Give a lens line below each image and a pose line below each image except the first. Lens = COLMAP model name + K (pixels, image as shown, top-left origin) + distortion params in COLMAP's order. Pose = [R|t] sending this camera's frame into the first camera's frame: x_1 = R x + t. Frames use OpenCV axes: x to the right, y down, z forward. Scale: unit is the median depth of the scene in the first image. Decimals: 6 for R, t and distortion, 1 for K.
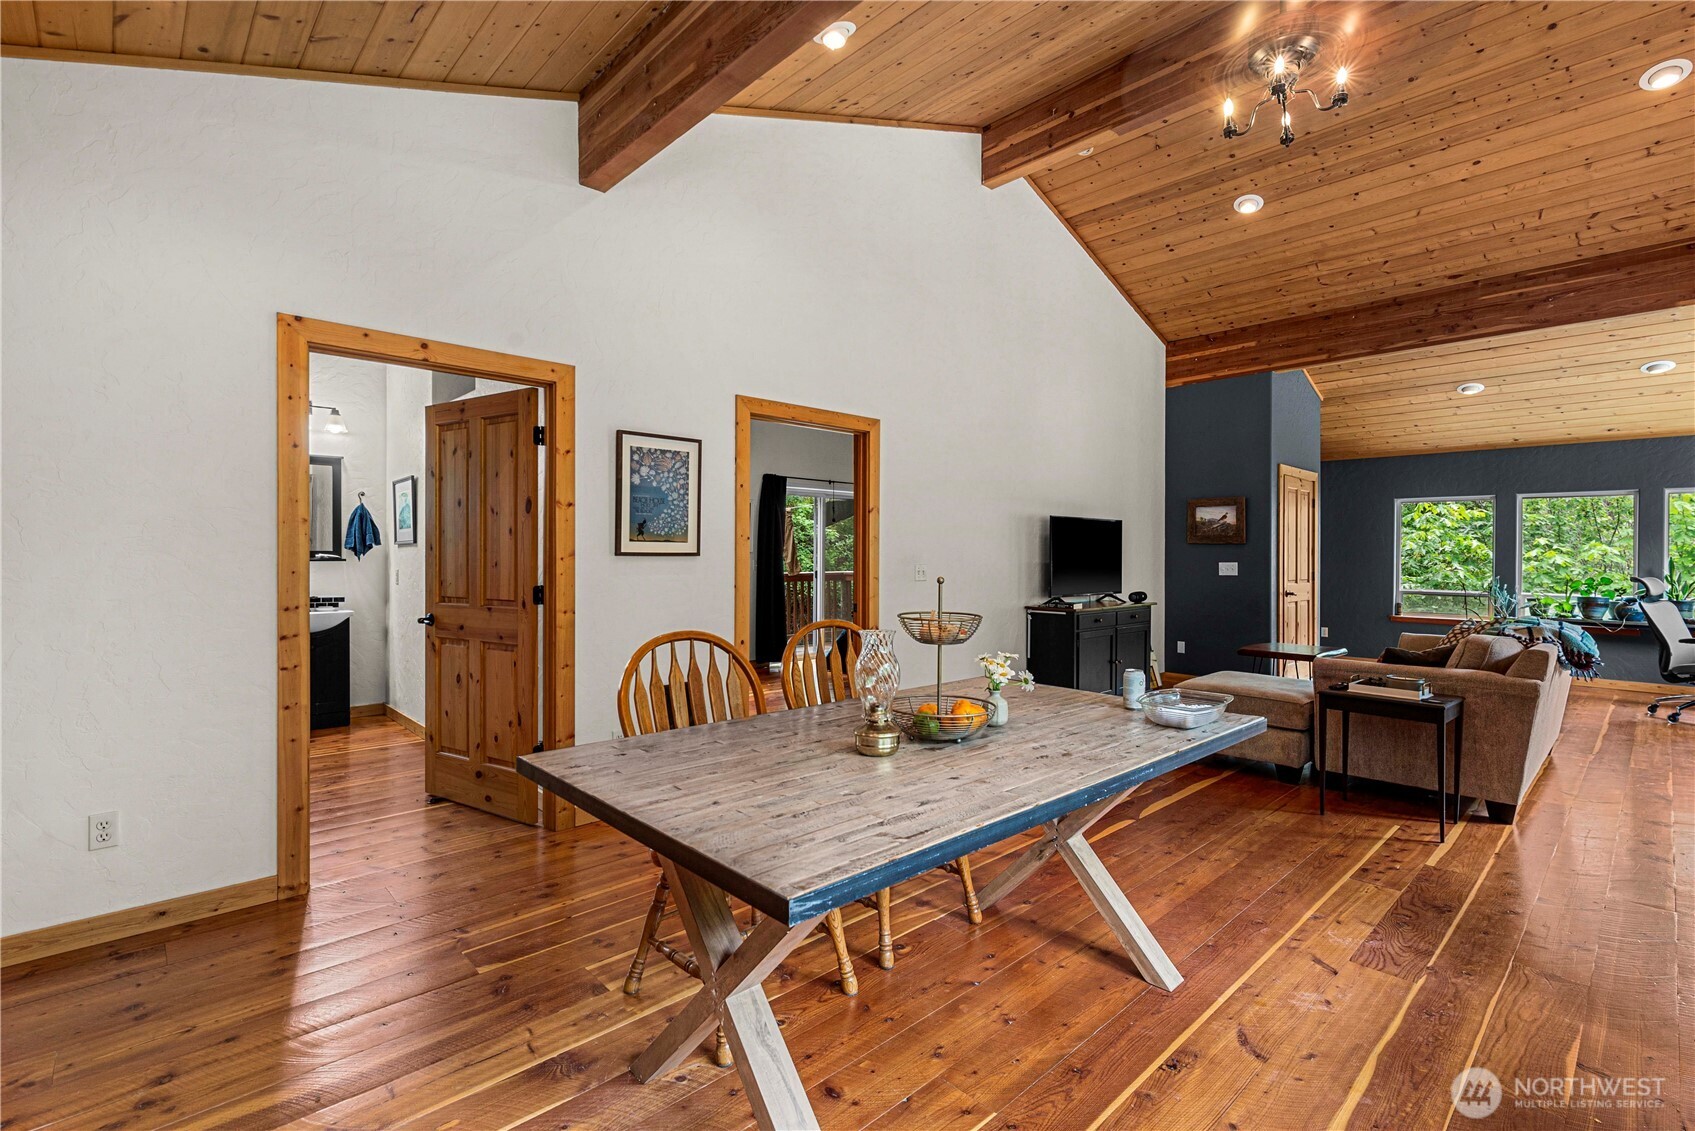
lens RADIAL K [[765.3, 0, 855.6], [0, 765.3, 560.3], [0, 0, 1]] dist [-0.001184, -0.000005]
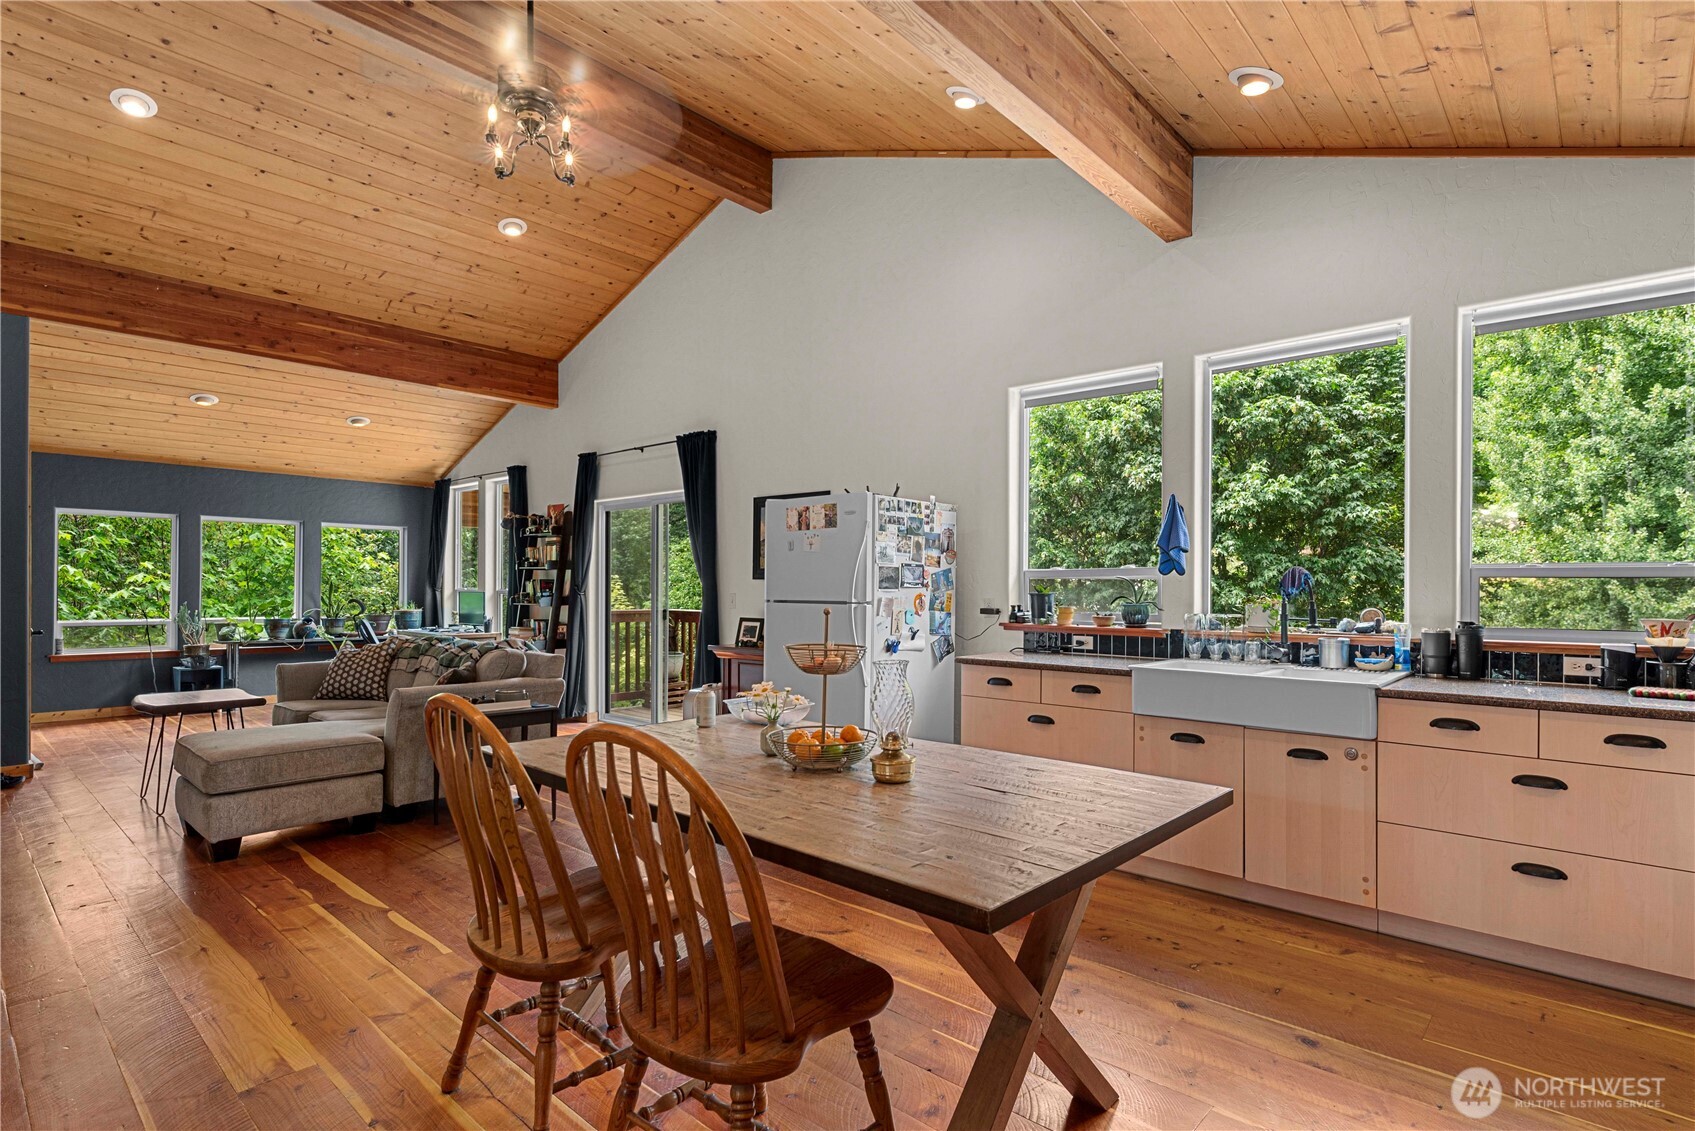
lens RADIAL K [[845.4, 0, 856.2], [0, 845.4, 582.6], [0, 0, 1]] dist [0.004130, -0.002252]
pose [[-0.077160, -0.000987, 0.997018, -0.347508], [0.002638, 0.999996, 0.001194, -0.002688], [-0.997015, 0.002722, -0.077157, 0.363450]]
